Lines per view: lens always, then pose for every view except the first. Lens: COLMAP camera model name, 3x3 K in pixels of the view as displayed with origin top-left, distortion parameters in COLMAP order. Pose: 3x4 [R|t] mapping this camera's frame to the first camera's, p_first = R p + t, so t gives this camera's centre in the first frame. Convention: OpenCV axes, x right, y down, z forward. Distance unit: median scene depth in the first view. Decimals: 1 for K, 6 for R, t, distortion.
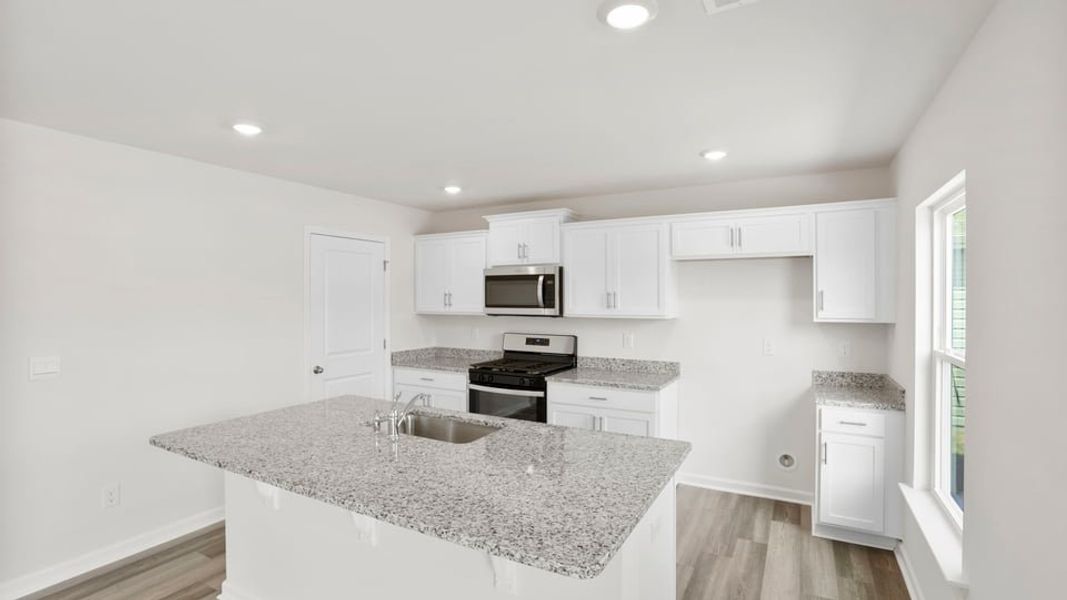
lens RADIAL K [[494.4, 0, 533.5], [0, 494.4, 300.0], [0, 0, 1]] dist [-0.030722, 0.000398]
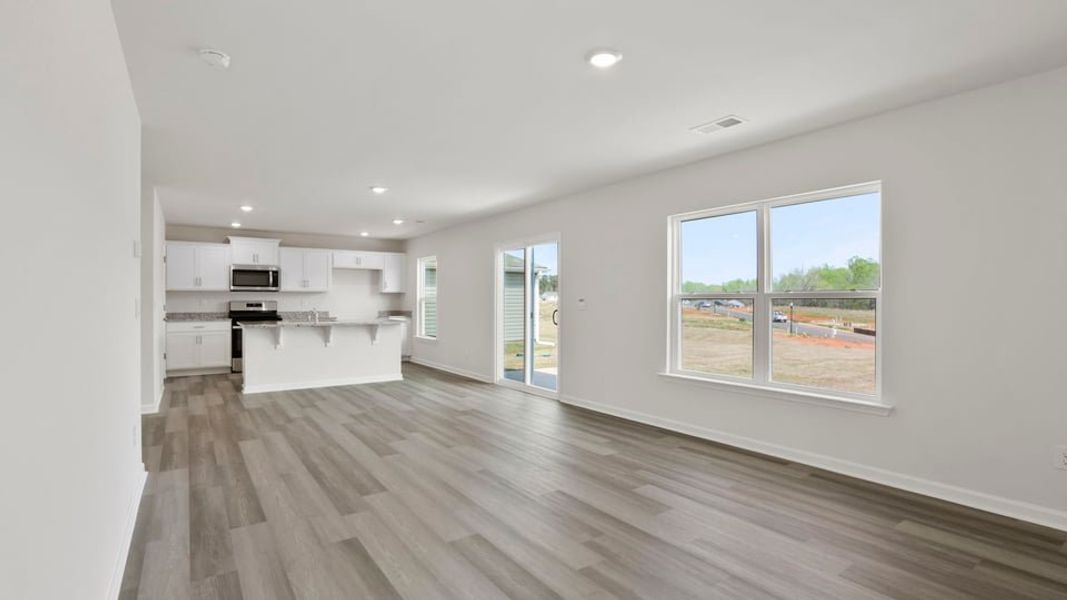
lens RADIAL K [[494.4, 0, 533.5], [0, 494.4, 300.0], [0, 0, 1]] dist [-0.030722, 0.000398]
pose [[0.434059, 0.001219, 0.900883, -1.316650], [0.004128, 0.999986, -0.003342, 0.080577], [-0.900875, 0.005170, 0.434048, -0.850419]]
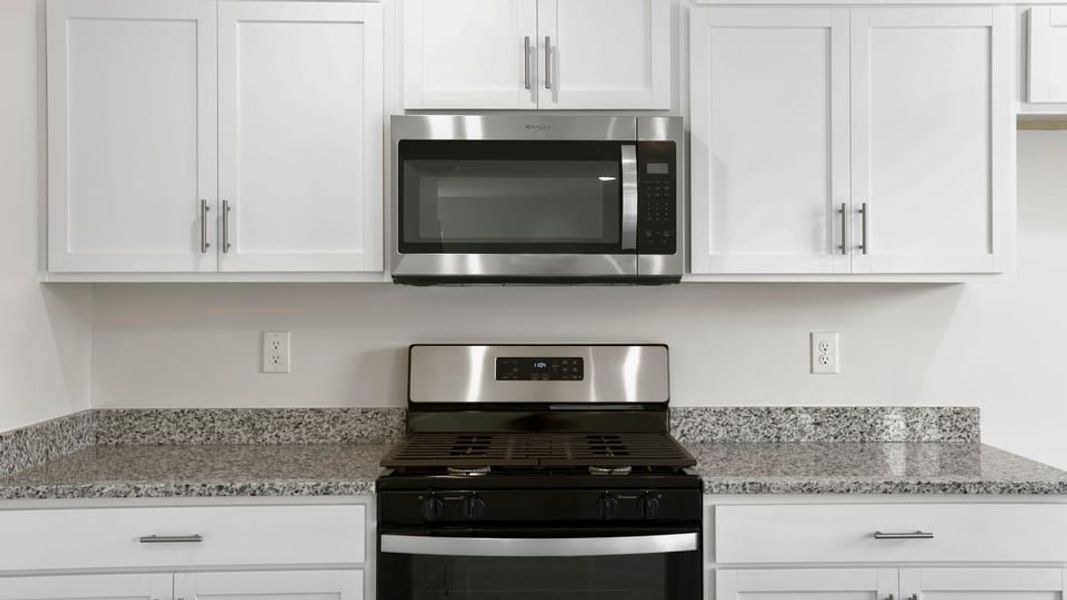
lens RADIAL K [[1070.8, 0, 558.3], [0, 1070.8, 275.1], [0, 0, 1]] dist [0.022173, 0.012210]
pose [[0.859706, 0.003706, 0.510775, -0.346240], [0.002590, 0.999929, -0.011615, 0.036400], [-0.510782, 0.011308, 0.859636, 0.452156]]
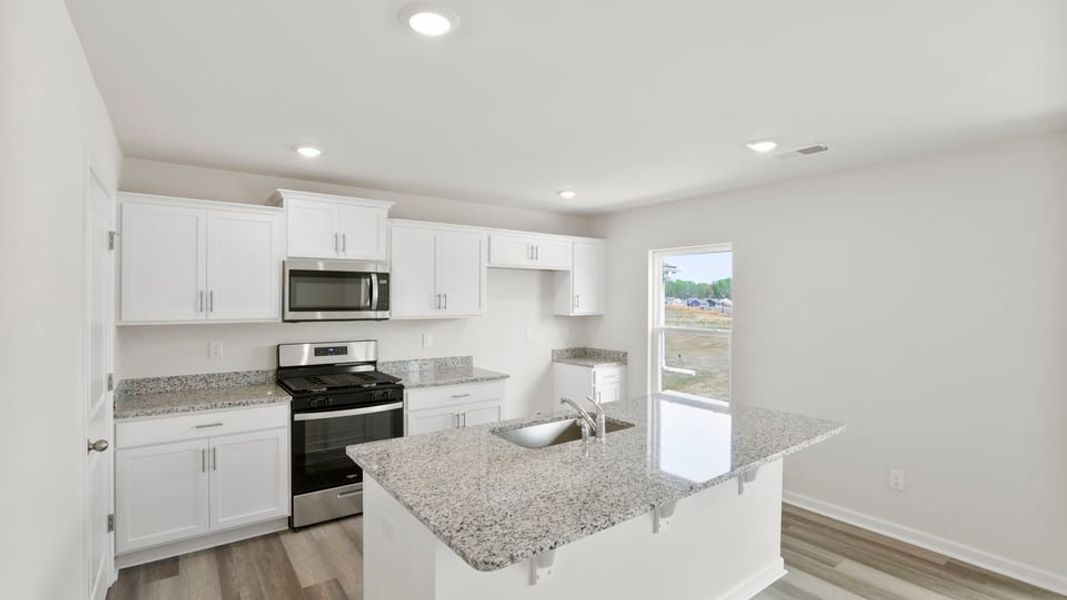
lens RADIAL K [[494.4, 0, 533.5], [0, 494.4, 300.0], [0, 0, 1]] dist [-0.030722, 0.000398]
pose [[0.418285, -0.001174, 0.908315, -0.648432], [-0.000210, 0.999999, 0.001390, -0.003736], [-0.908316, -0.000772, 0.418284, 0.366405]]
